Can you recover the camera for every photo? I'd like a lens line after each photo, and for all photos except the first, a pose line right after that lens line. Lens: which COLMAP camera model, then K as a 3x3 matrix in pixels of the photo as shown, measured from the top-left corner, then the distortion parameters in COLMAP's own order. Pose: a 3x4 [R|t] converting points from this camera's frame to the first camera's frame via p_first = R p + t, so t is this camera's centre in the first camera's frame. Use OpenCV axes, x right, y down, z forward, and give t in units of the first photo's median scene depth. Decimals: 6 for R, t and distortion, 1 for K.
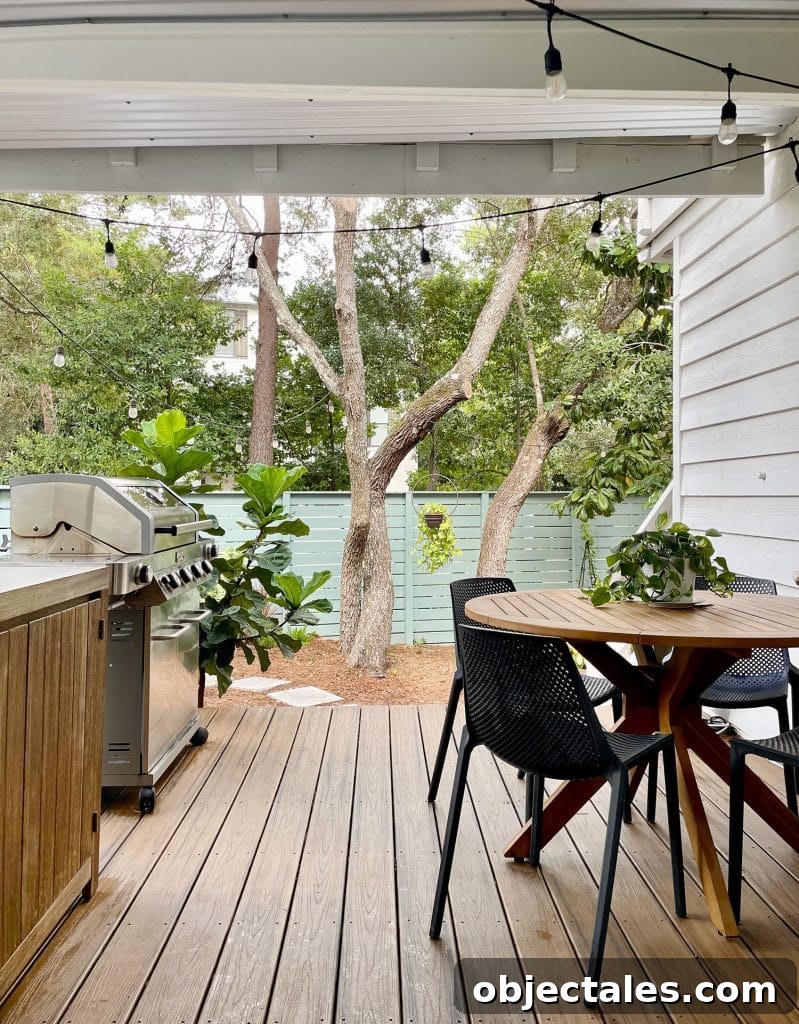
lens RADIAL K [[751.4, 0, 416.0], [0, 751.4, 500.3], [0, 0, 1]] dist [0.100484, -0.000497]
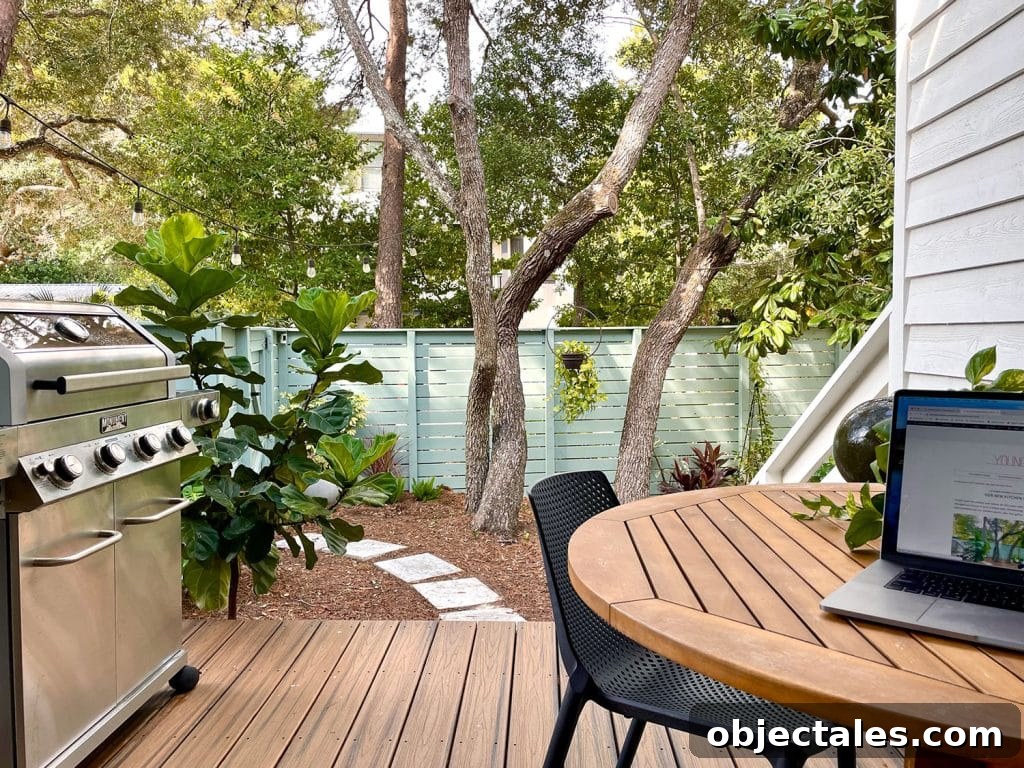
lens RADIAL K [[759.0, 0, 512.0], [0, 759.0, 384.0], [0, 0, 1]] dist [0.098985, -0.092801]
pose [[0.996475, -0.002480, -0.083857, 0.026363], [0.007447, 0.998232, 0.058966, 0.001746], [0.083562, -0.059383, 0.994732, 0.130107]]
